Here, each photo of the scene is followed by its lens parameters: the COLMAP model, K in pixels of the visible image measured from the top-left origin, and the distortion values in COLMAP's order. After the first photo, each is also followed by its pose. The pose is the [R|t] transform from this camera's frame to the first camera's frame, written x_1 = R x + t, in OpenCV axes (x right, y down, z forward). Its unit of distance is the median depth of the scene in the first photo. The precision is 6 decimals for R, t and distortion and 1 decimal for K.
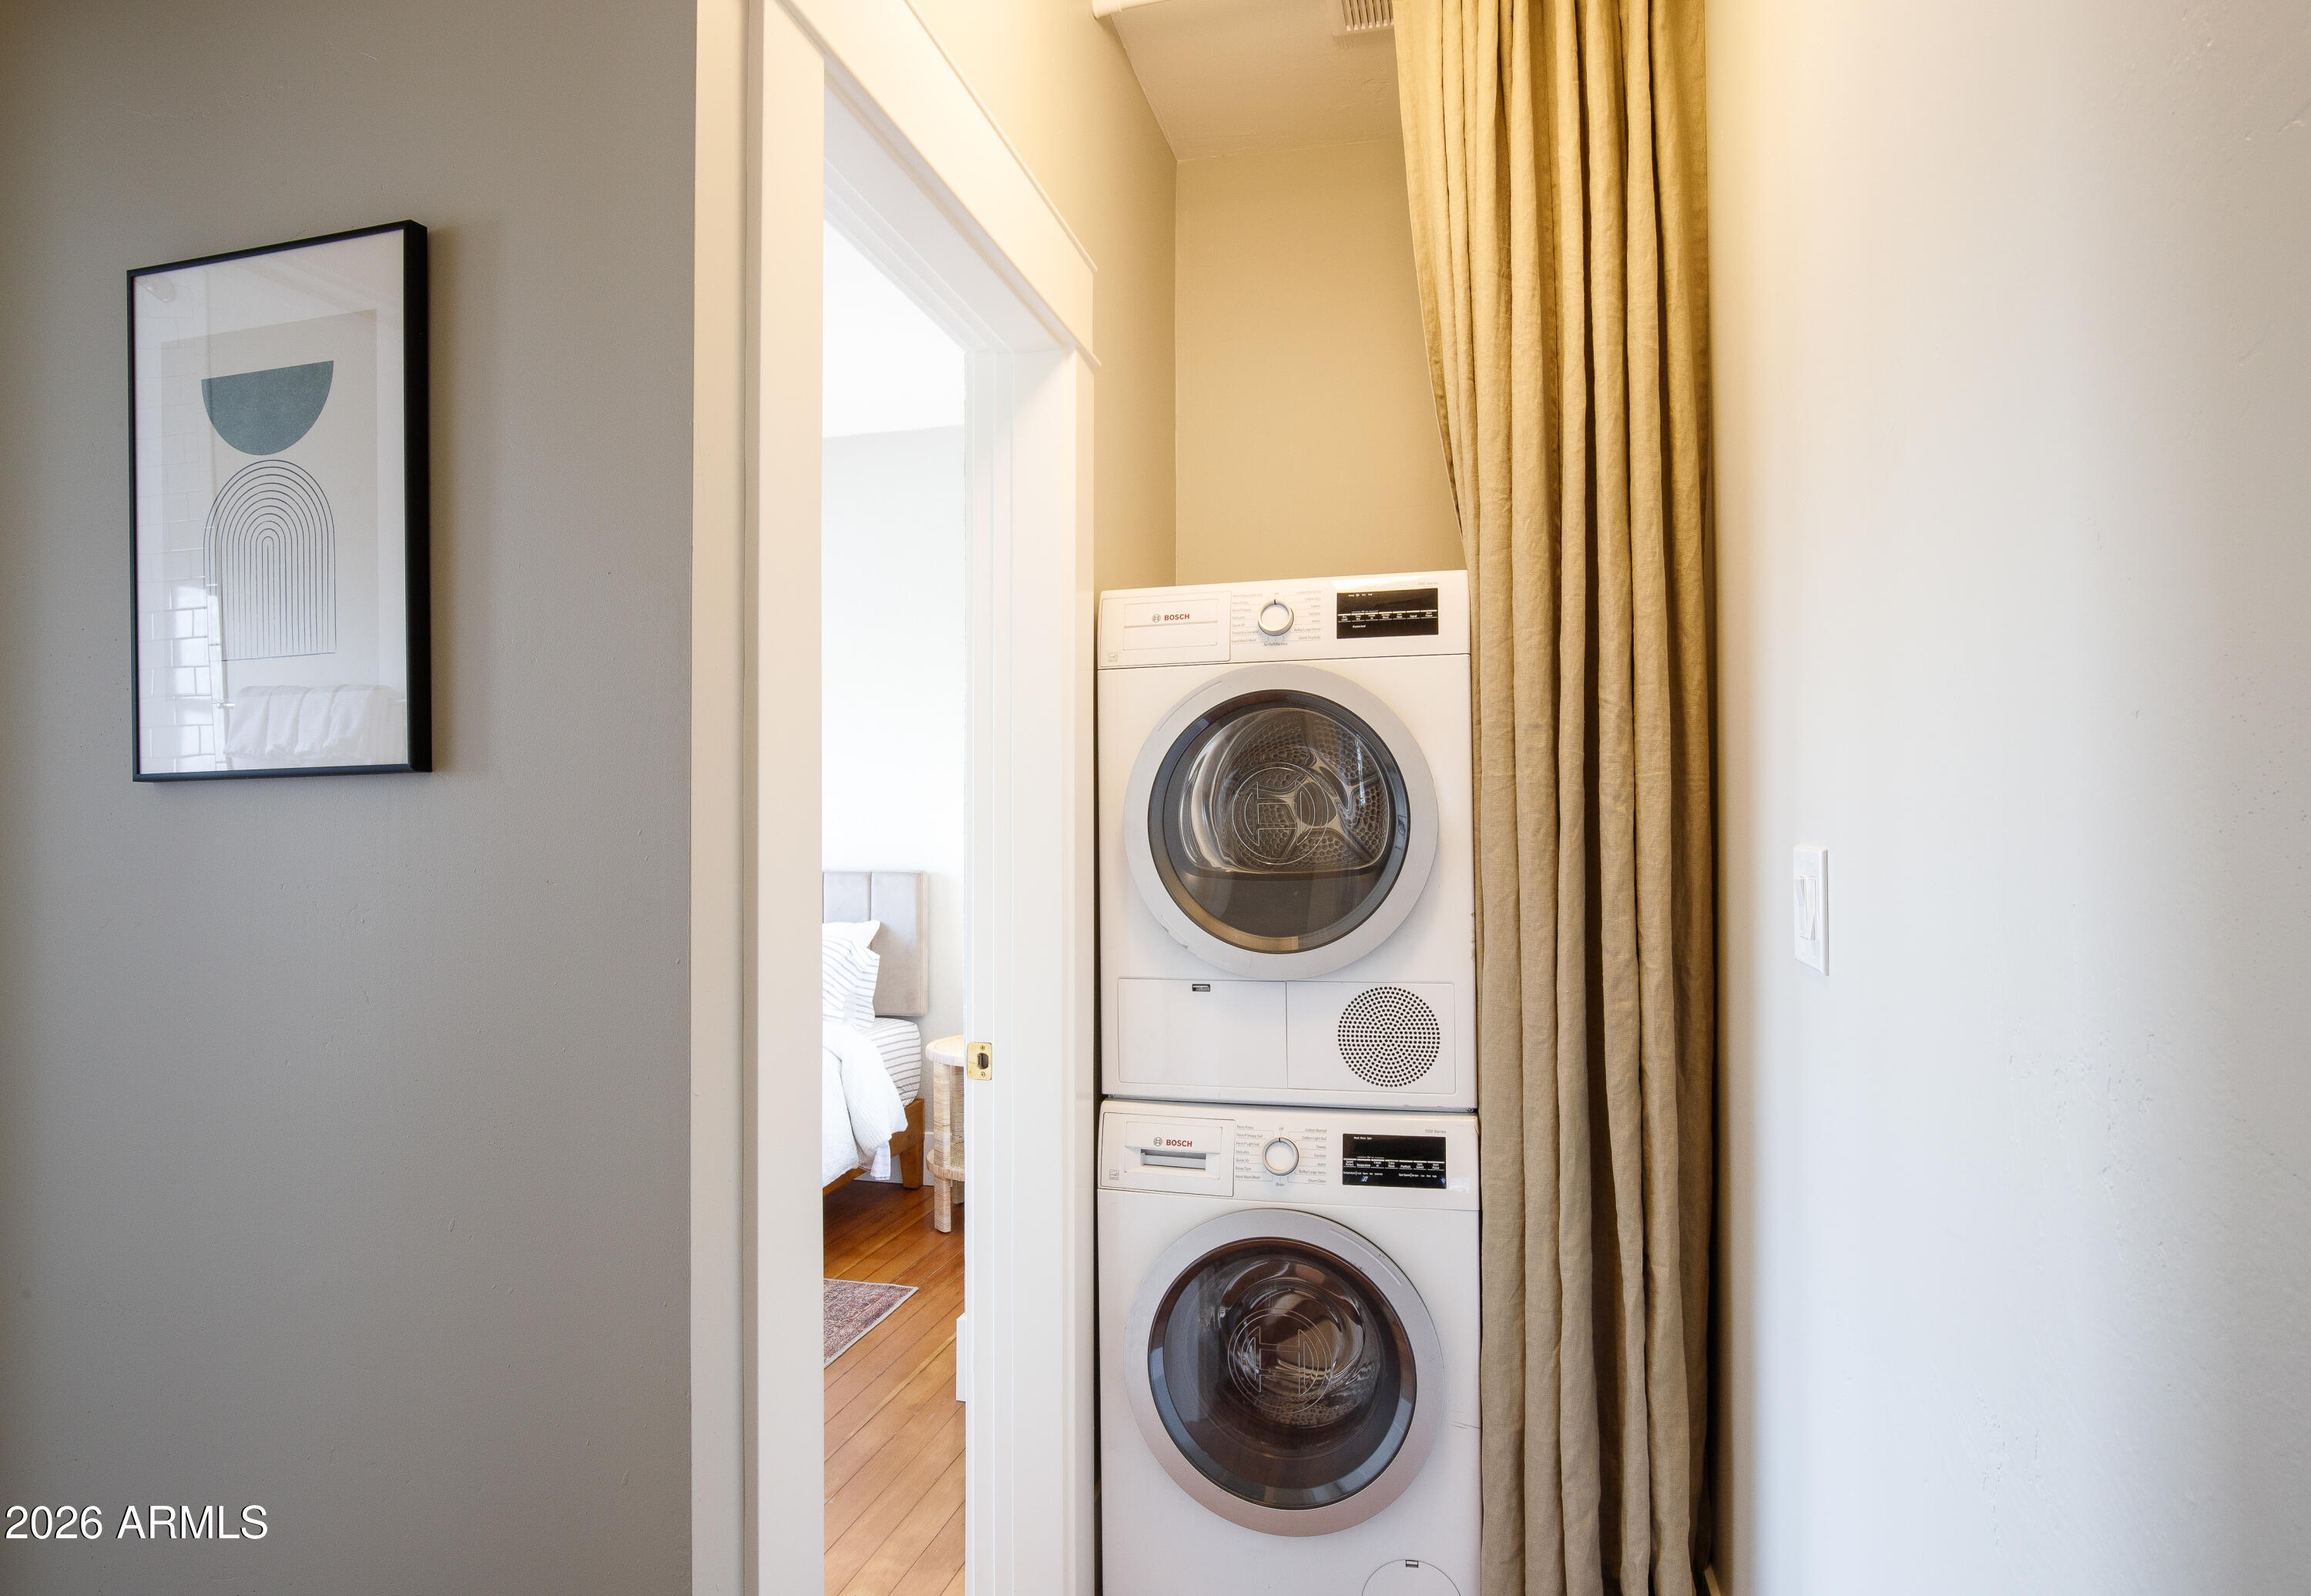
lens RADIAL K [[1360.4, 0, 1147.5], [0, 1360.4, 809.5], [0, 0, 1]] dist [-0.005276, -0.000224]
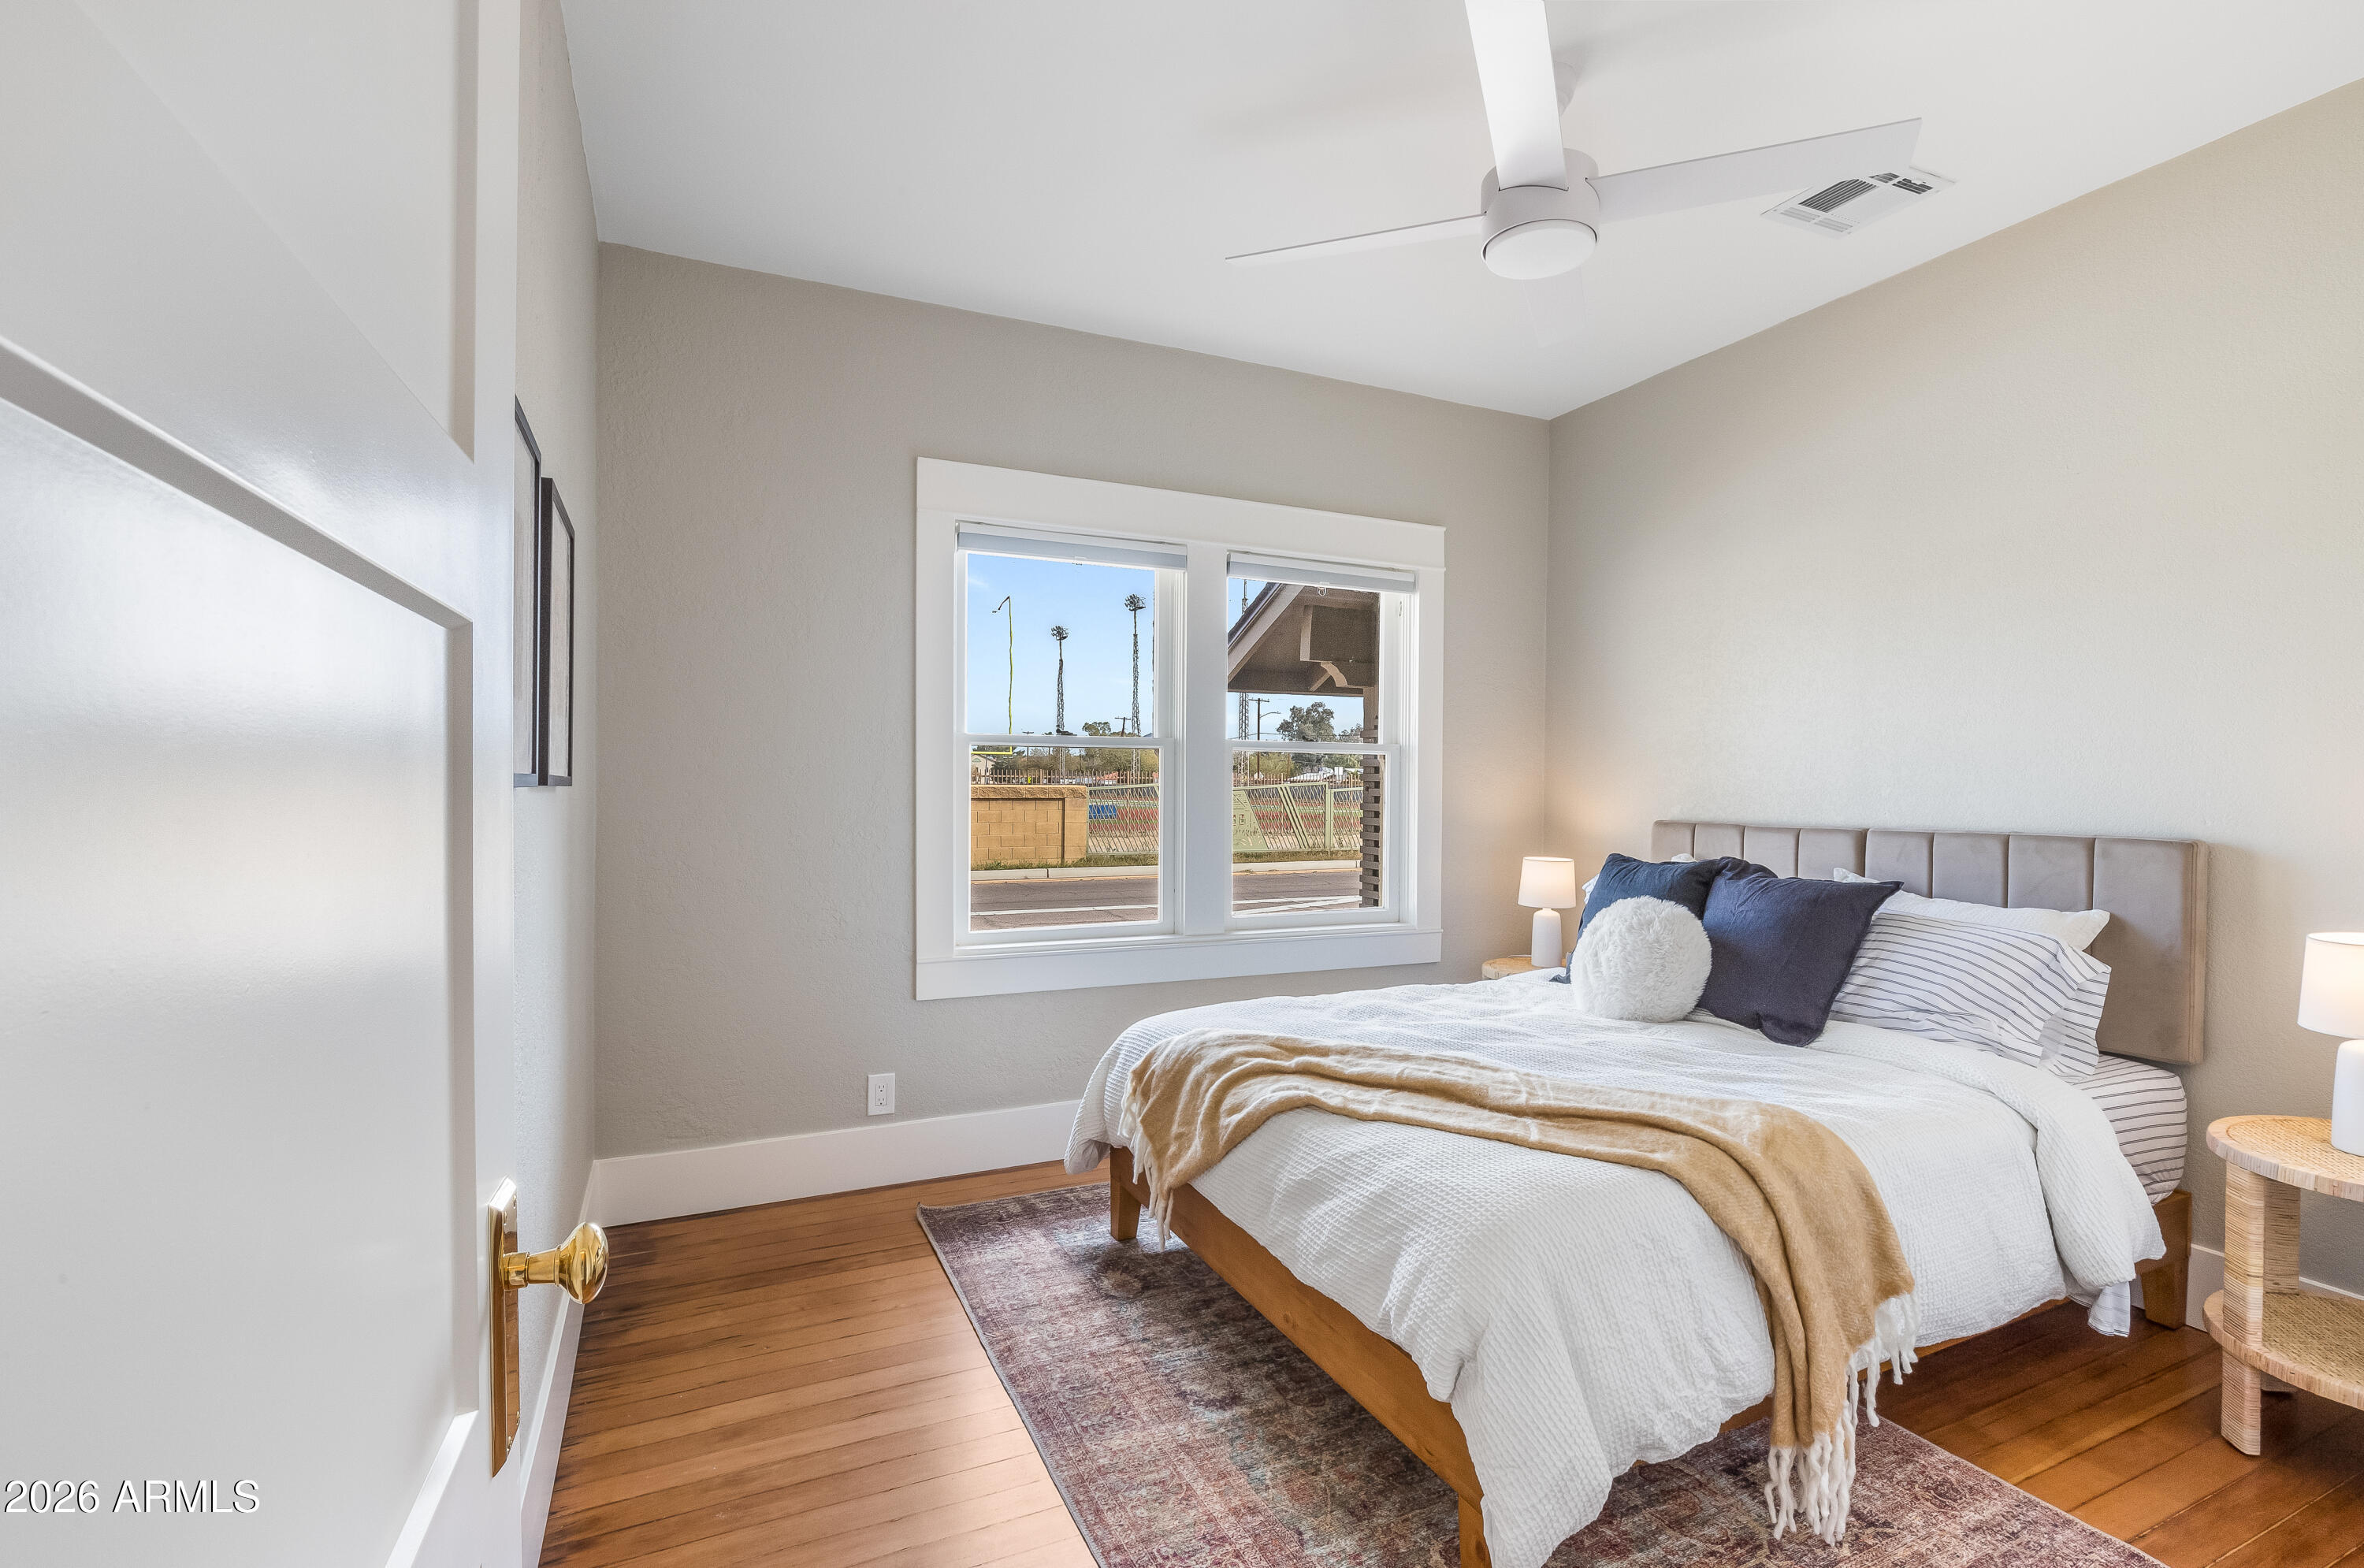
lens RADIAL K [[1059.1, 0, 1170.2], [0, 1059.1, 789.4], [0, 0, 1]] dist [-0.001231, -0.000110]
pose [[0.622382, 0.024682, -0.782324, -0.082189], [-0.001738, 0.999544, 0.030153, 0.006574], [0.782712, -0.017407, 0.622141, 0.327530]]
